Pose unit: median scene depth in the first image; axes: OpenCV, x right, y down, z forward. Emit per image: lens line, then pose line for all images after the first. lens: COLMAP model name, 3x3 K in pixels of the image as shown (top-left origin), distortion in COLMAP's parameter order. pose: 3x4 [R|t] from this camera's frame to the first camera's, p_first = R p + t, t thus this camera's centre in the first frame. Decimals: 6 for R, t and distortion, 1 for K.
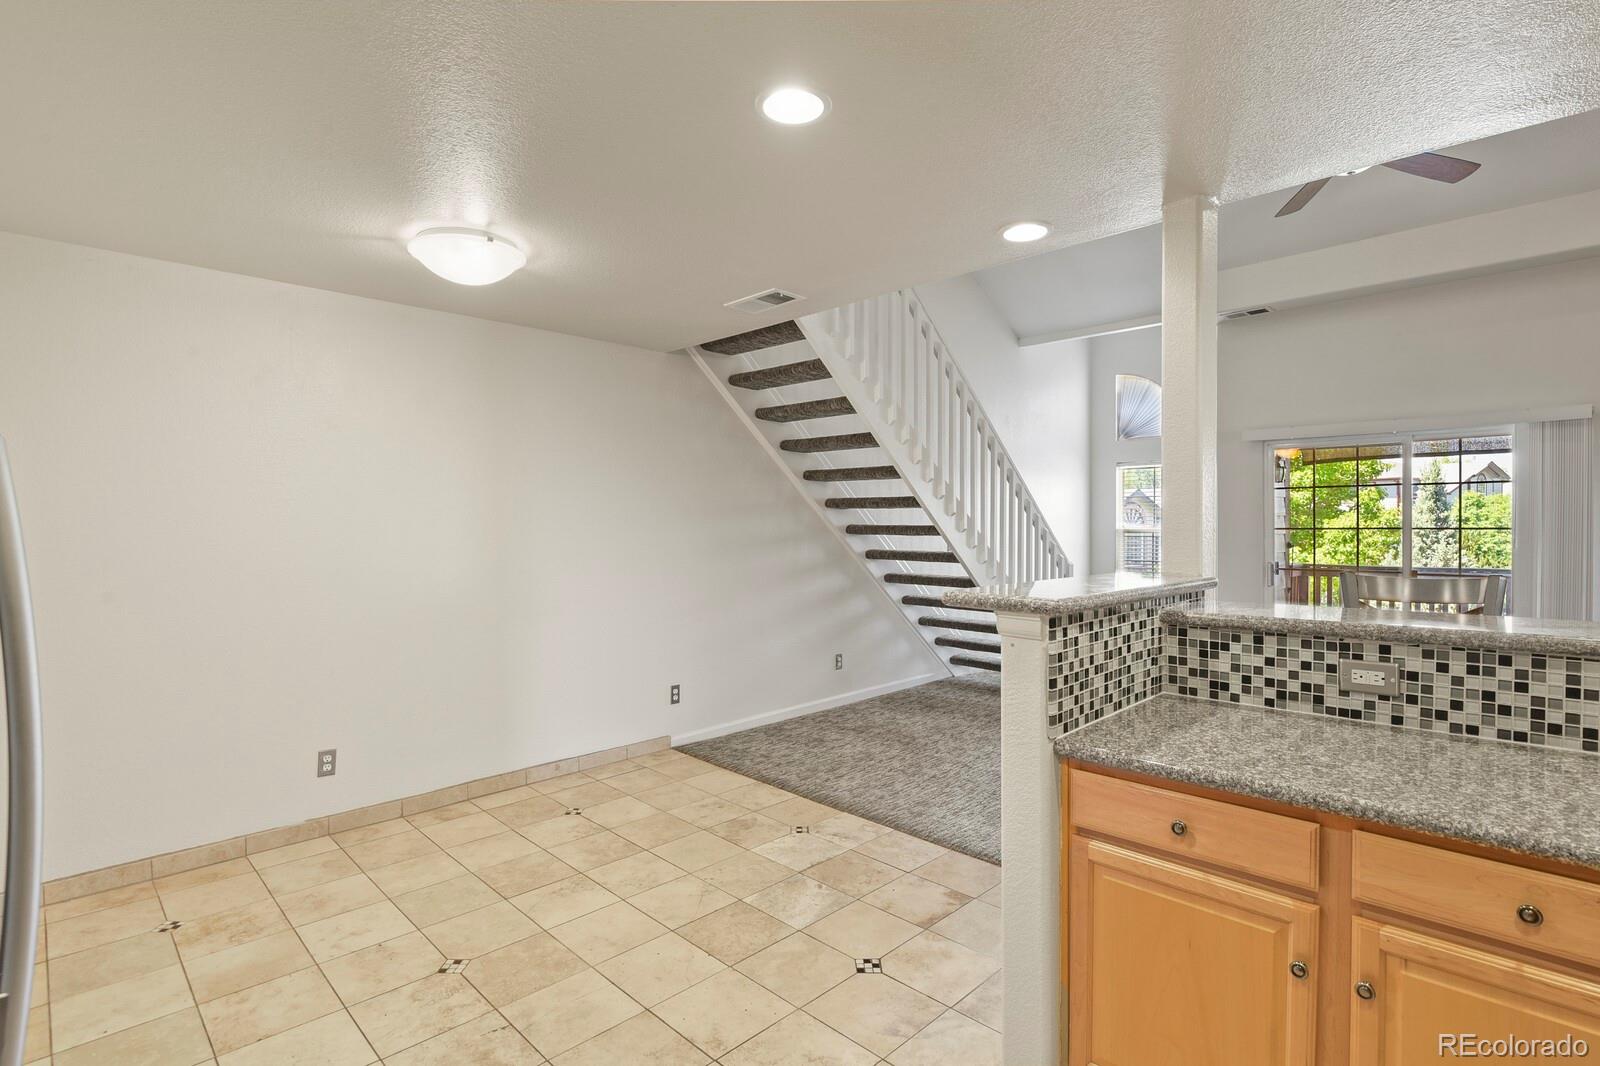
lens RADIAL K [[779.6, 0, 807.5], [0, 779.6, 543.0], [0, 0, 1]] dist [-0.008864, -0.002586]
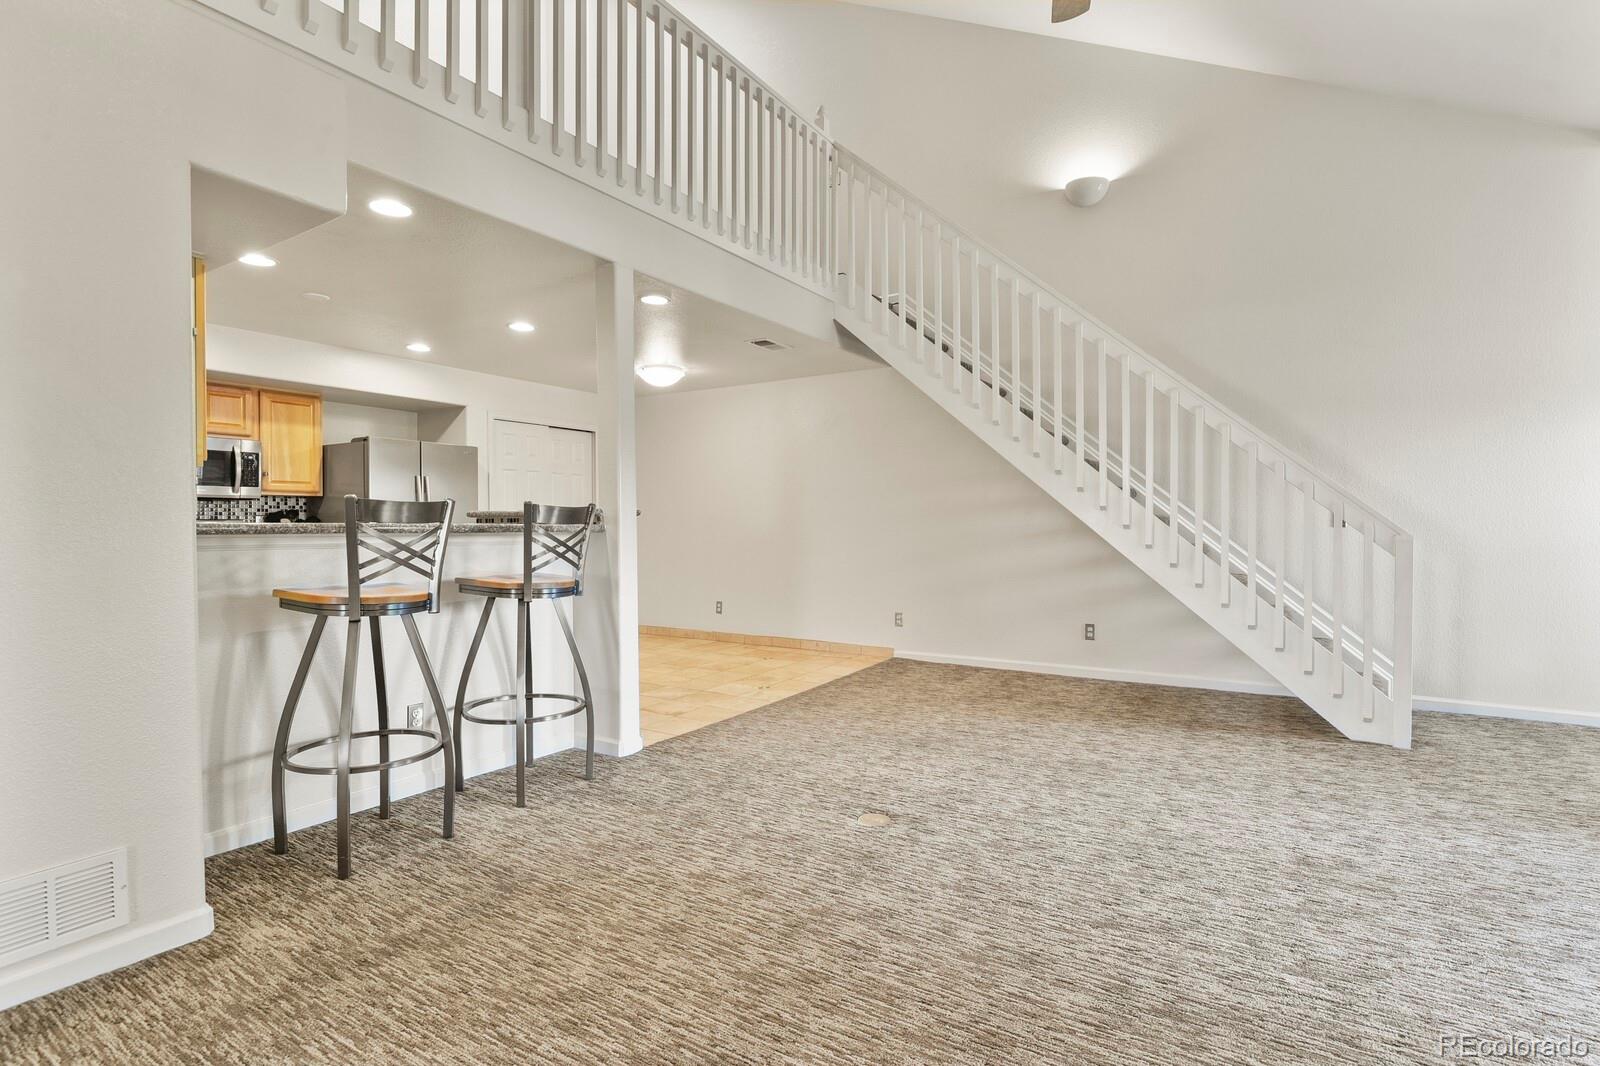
lens RADIAL K [[779.6, 0, 793.8], [0, 779.6, 532.8], [0, 0, 1]] dist [-0.008864, -0.002586]
pose [[0.207277, 0.016528, -0.978143, 1.608837], [-0.019644, 0.999726, 0.012730, 0.047005], [0.978085, 0.016576, 0.207545, 0.786149]]
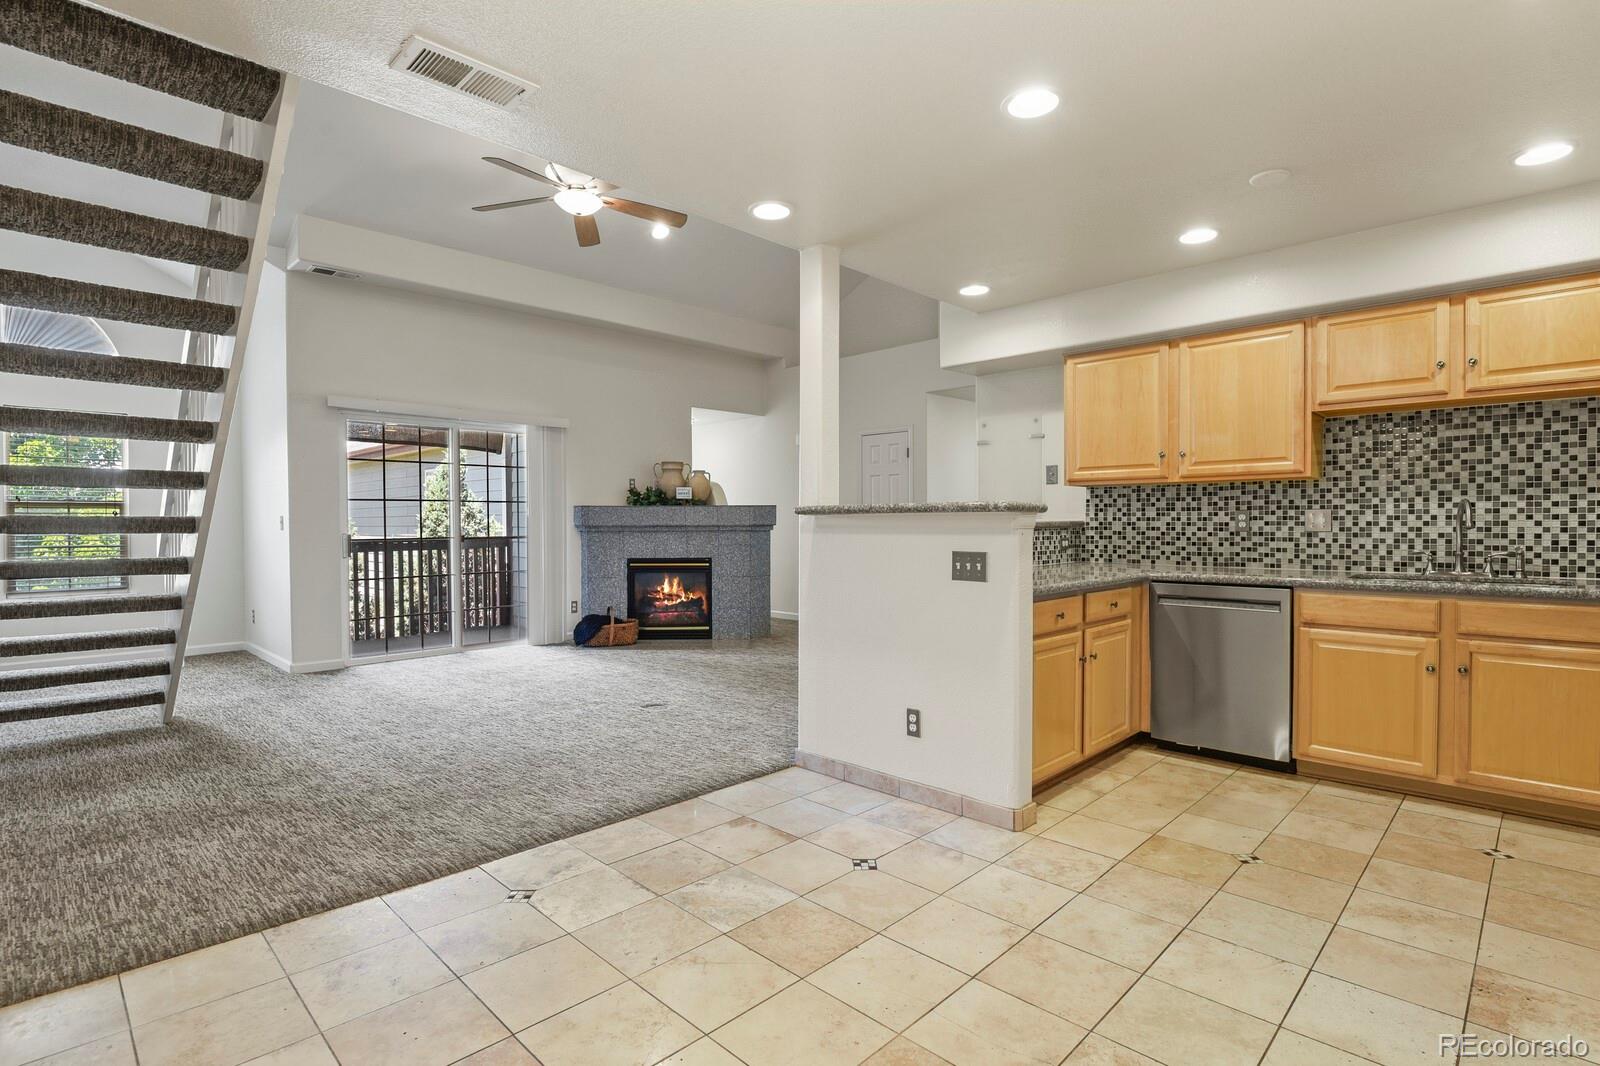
lens RADIAL K [[779.6, 0, 804.0], [0, 779.6, 537.2], [0, 0, 1]] dist [-0.008864, -0.002586]
pose [[-0.011072, -0.016032, 0.999810, -0.731522], [0.025521, 0.999541, 0.016310, 0.054787], [-0.999613, 0.025697, -0.010658, 0.804279]]
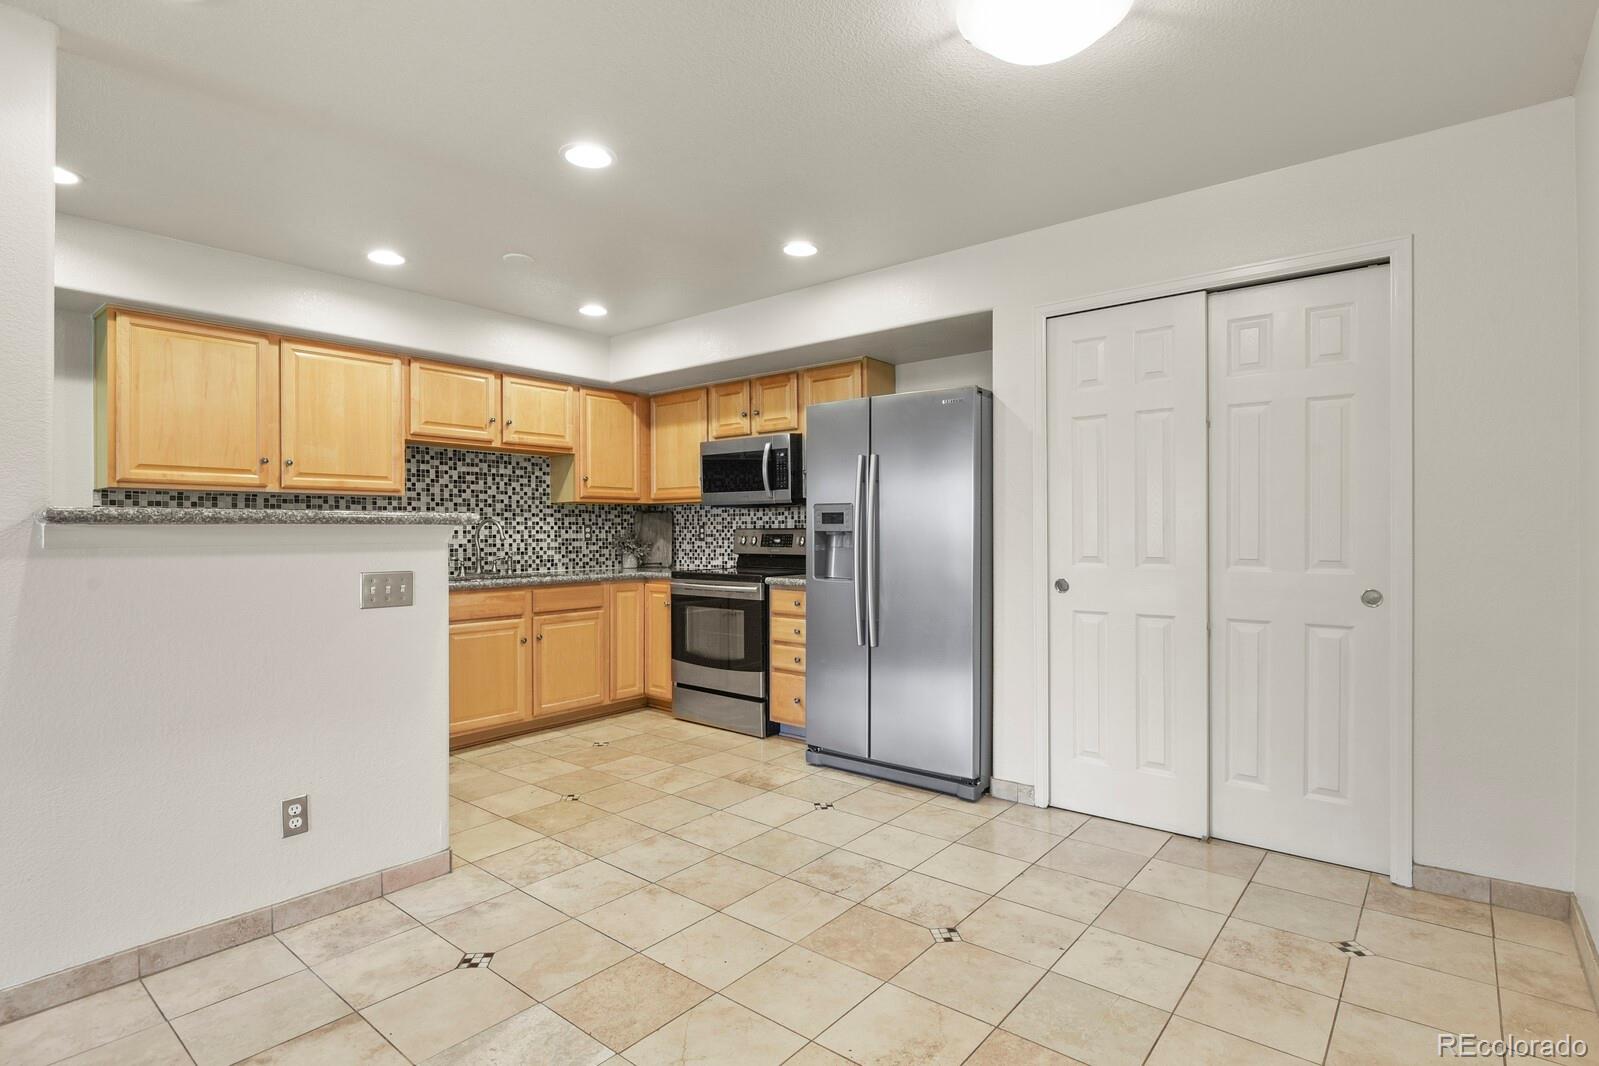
lens RADIAL K [[779.1, 0, 808.5], [0, 779.1, 540.8], [0, 0, 1]] dist [-0.008864, -0.002586]
pose [[-0.995095, 0.006909, -0.098683, -0.154048], [0.003549, 0.999409, 0.034180, 0.036687], [0.098861, 0.033662, -0.994532, 1.394488]]
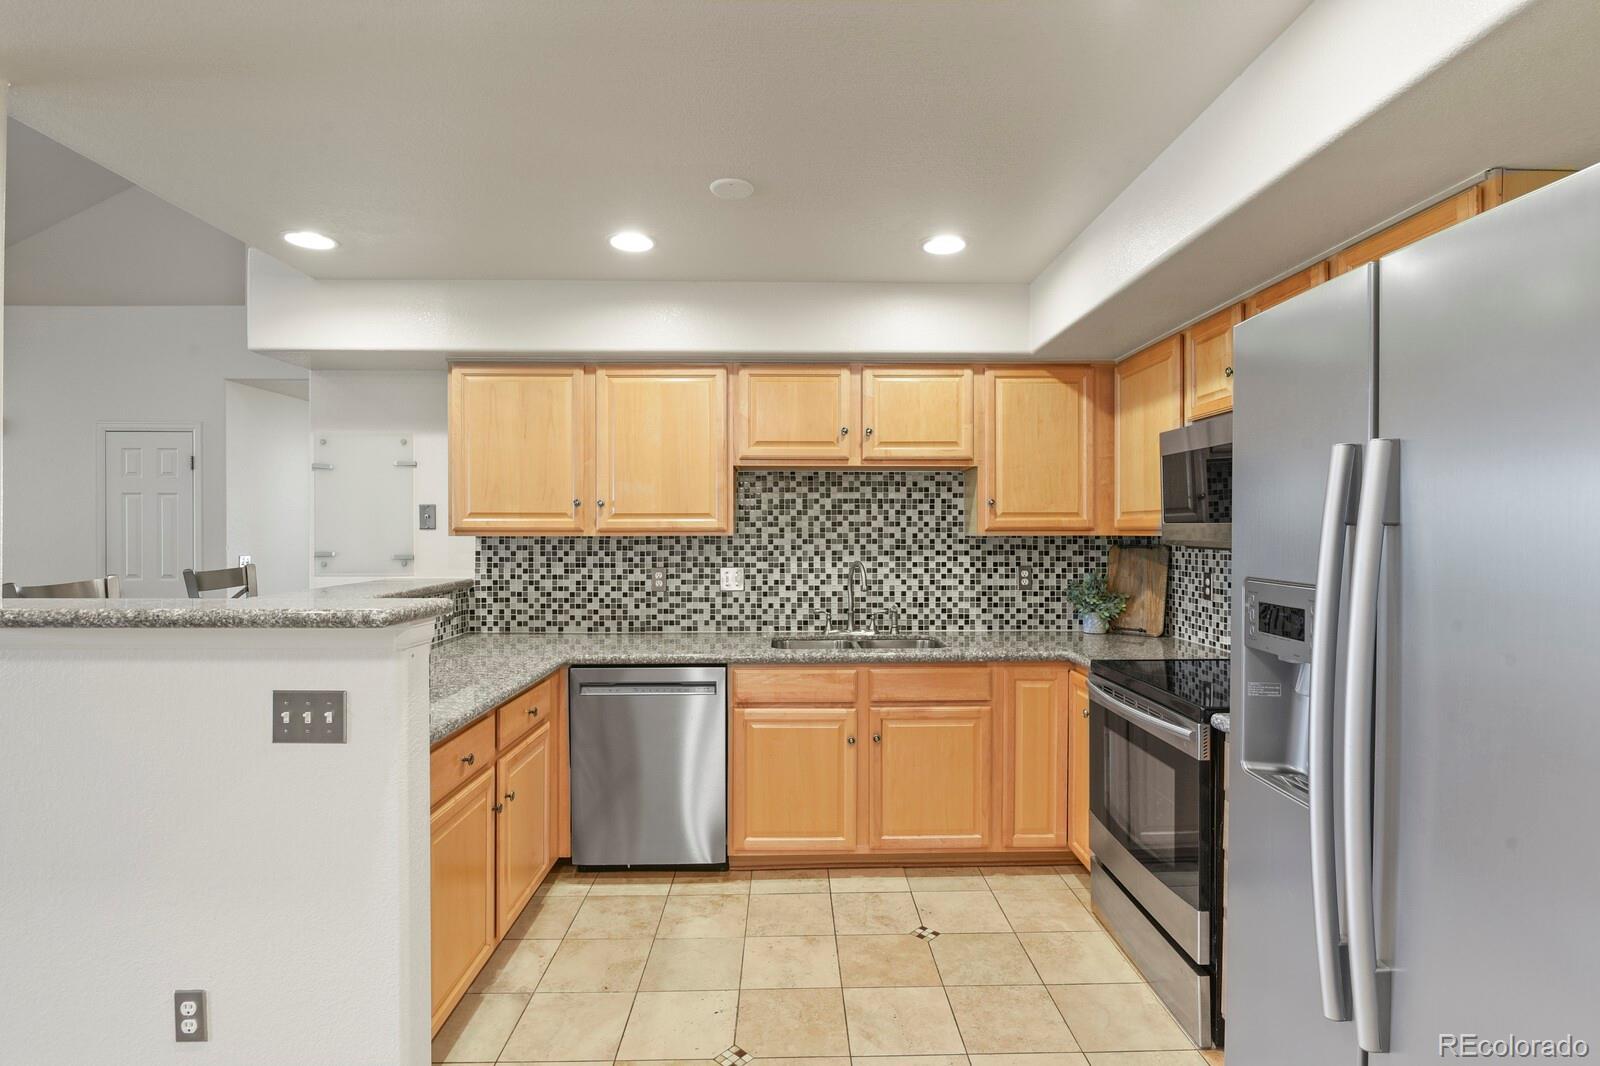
lens RADIAL K [[779.6, 0, 804.6], [0, 779.6, 535.4], [0, 0, 1]] dist [-0.008864, -0.002586]
pose [[-0.720359, -0.001957, 0.693599, -0.407016], [0.016273, 0.999673, 0.019721, -0.014905], [-0.693411, 0.025494, -0.720092, 0.739774]]
